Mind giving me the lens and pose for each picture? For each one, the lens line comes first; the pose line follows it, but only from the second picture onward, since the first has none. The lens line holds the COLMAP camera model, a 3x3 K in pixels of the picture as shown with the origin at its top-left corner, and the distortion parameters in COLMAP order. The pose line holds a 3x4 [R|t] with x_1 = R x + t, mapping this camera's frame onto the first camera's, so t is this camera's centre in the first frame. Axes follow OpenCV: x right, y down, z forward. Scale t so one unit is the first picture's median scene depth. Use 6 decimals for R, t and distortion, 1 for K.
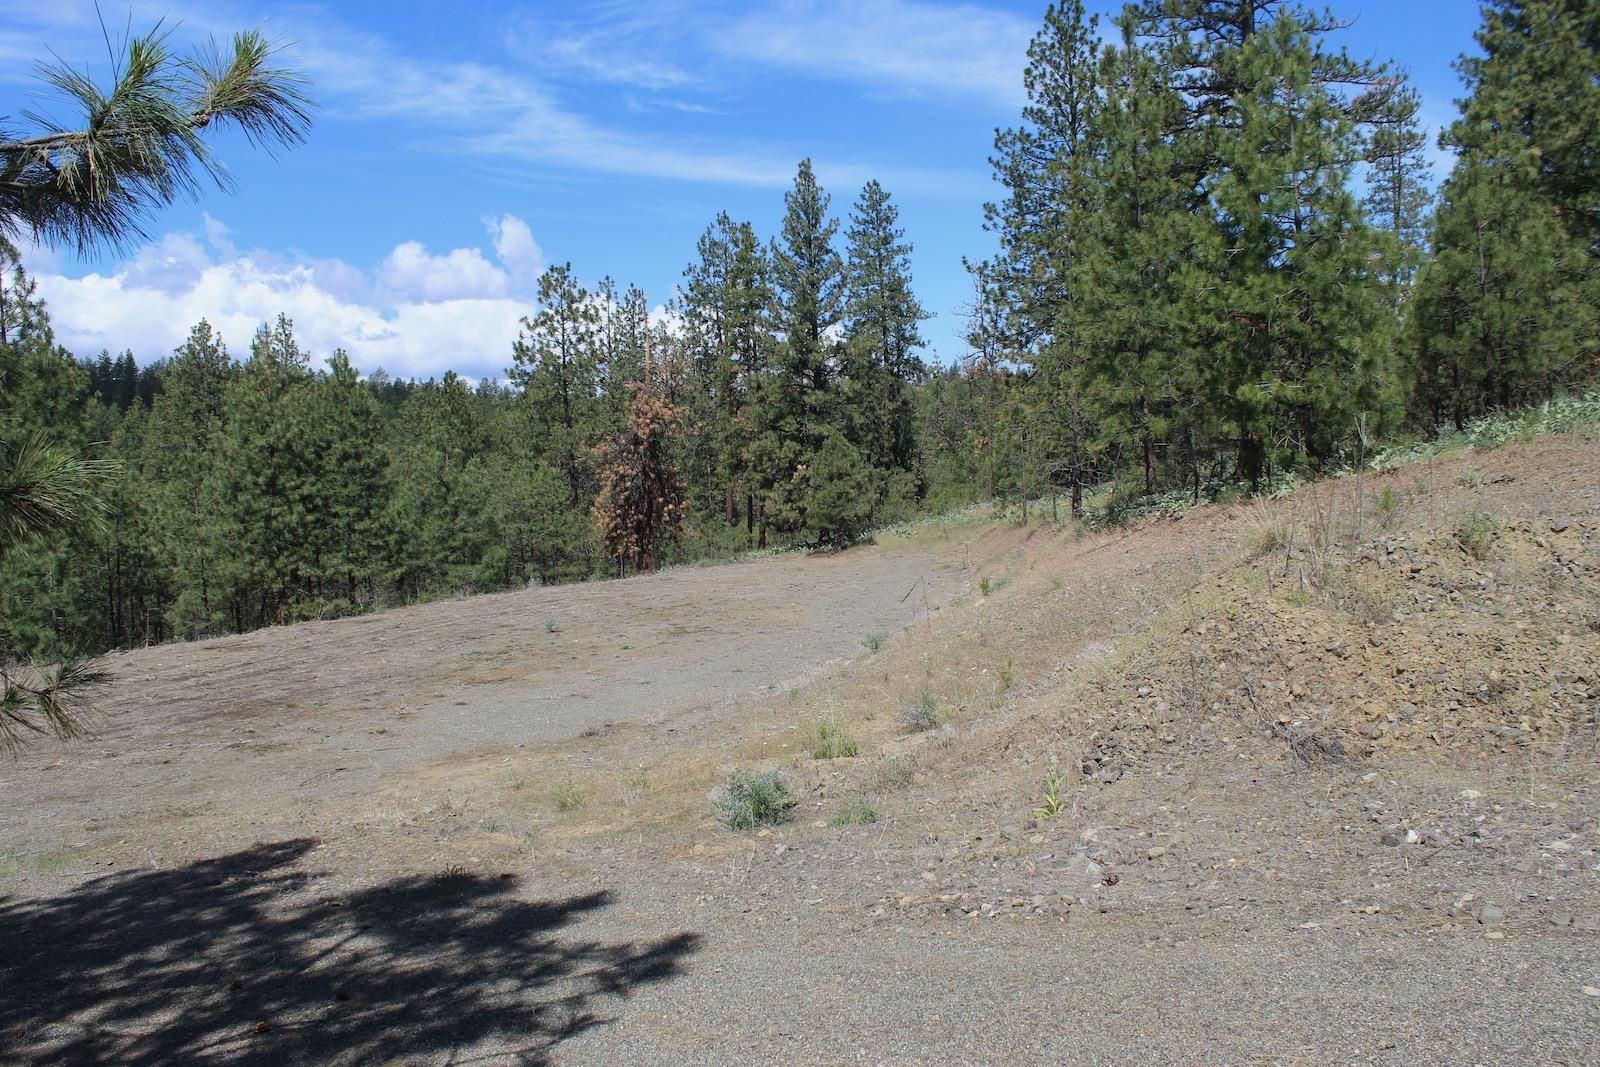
lens RADIAL K [[1364.2, 0, 825.0], [0, 1364.2, 504.2], [0, 0, 1]] dist [-0.165281, 0.148611]
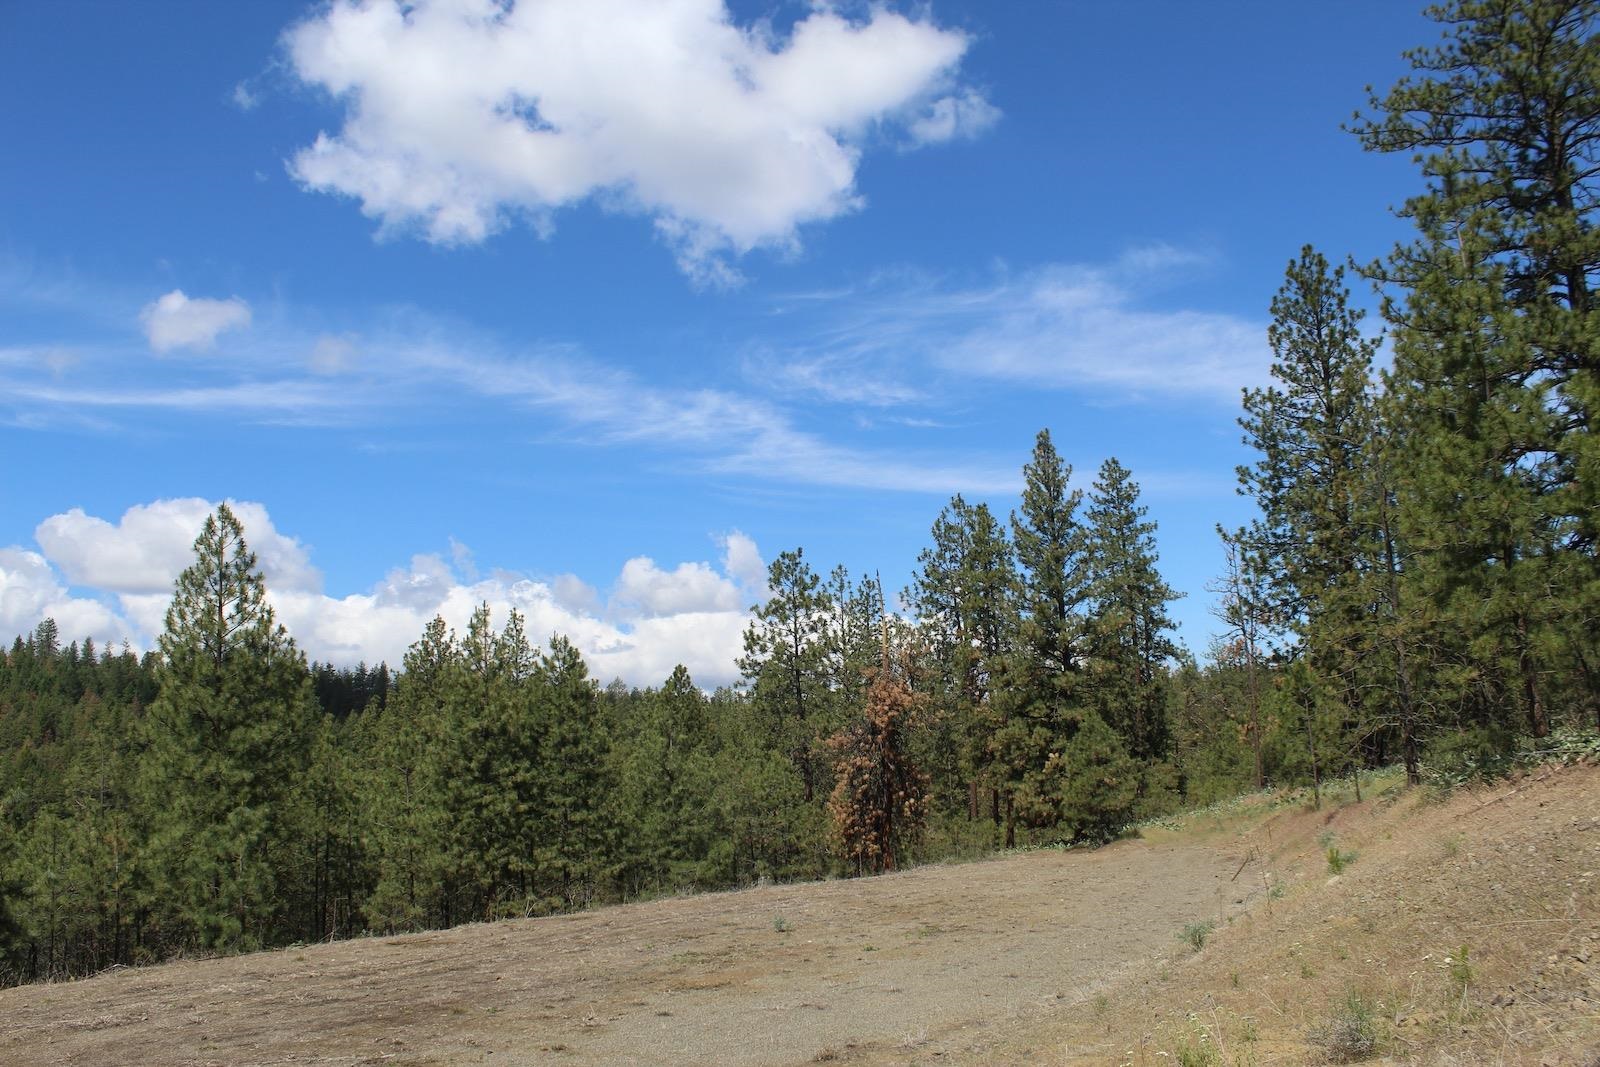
lens RADIAL K [[1364.2, 0, 804.6], [0, 1364.2, 526.8], [0, 0, 1]] dist [-0.165281, 0.148611]
pose [[0.982465, -0.043136, -0.181389, -0.011072], [0.004708, 0.978299, -0.207145, 0.010817], [0.186388, 0.202658, 0.961348, 0.071408]]
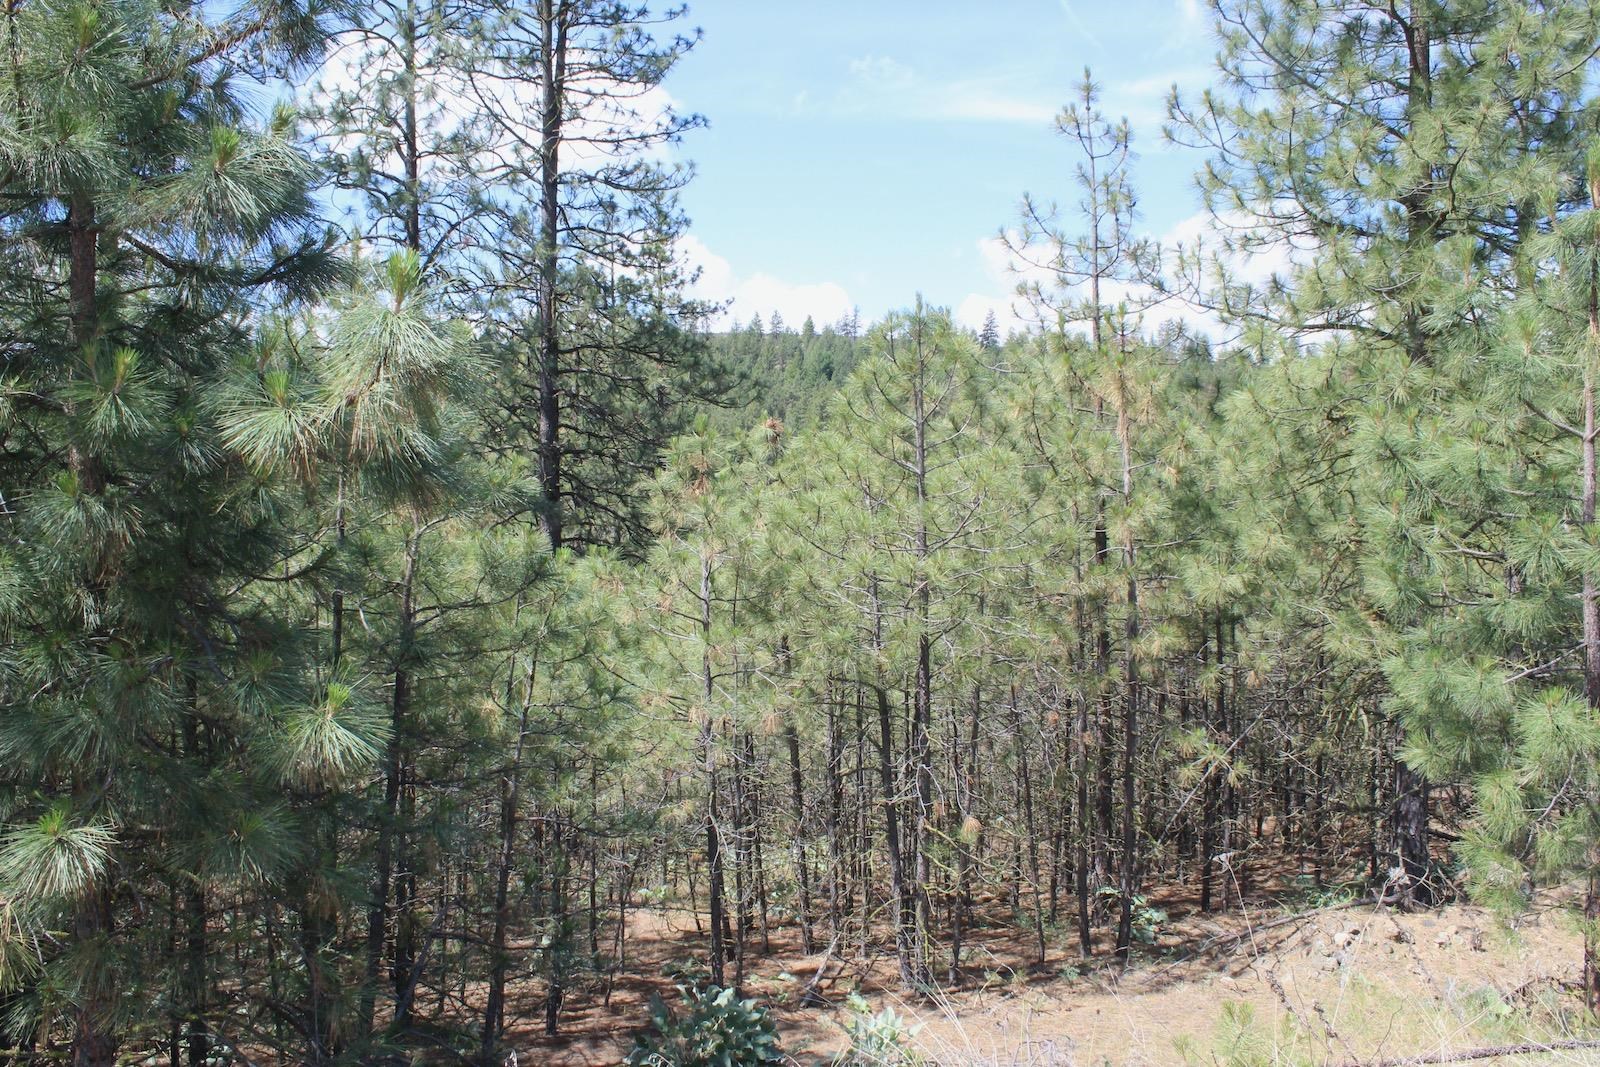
lens RADIAL K [[1364.2, 0, 796.1], [0, 1364.2, 533.7], [0, 0, 1]] dist [-0.165281, 0.148611]
pose [[0.559925, 0.055139, -0.826707, -0.271595], [-0.046937, 0.998292, 0.034793, 0.038003], [0.827213, 0.019322, 0.561556, 0.431793]]
